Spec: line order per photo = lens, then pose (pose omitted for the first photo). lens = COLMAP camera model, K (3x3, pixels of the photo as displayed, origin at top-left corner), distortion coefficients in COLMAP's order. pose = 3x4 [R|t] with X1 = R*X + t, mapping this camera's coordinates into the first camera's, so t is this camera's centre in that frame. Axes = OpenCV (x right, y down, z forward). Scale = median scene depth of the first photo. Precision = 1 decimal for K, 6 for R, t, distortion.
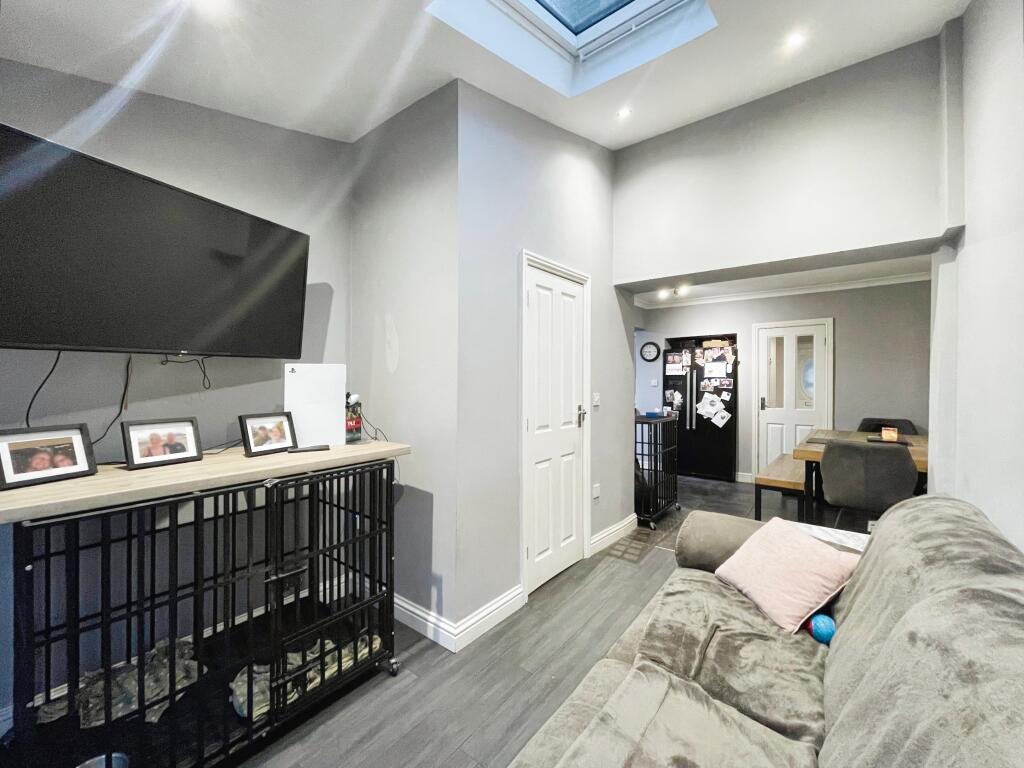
lens RADIAL K [[414.2, 0, 509.7], [0, 414.2, 383.8], [0, 0, 1]] dist [-0.002325, 0.000344]
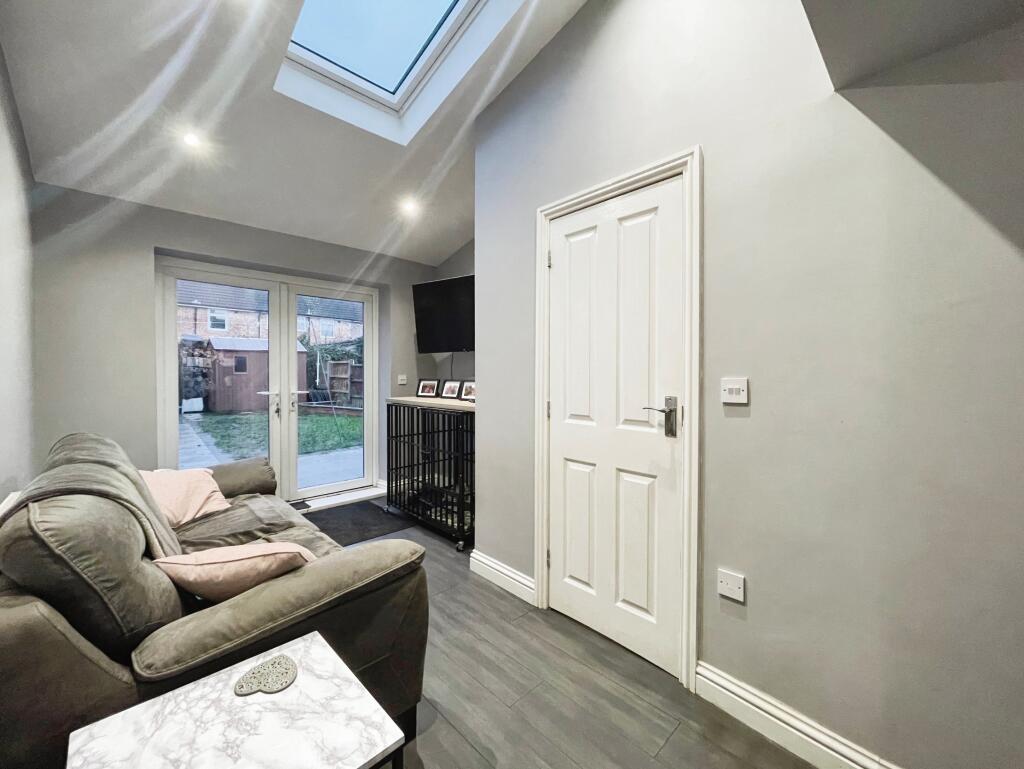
lens RADIAL K [[419.2, 0, 513.3], [0, 419.2, 379.2], [0, 0, 1]] dist [0.002320, 0.000292]
pose [[-0.135519, 0.020522, -0.990562, 0.934764], [-0.004905, 0.999759, 0.021384, 0.020726], [0.990763, 0.007757, -0.135386, 1.069857]]
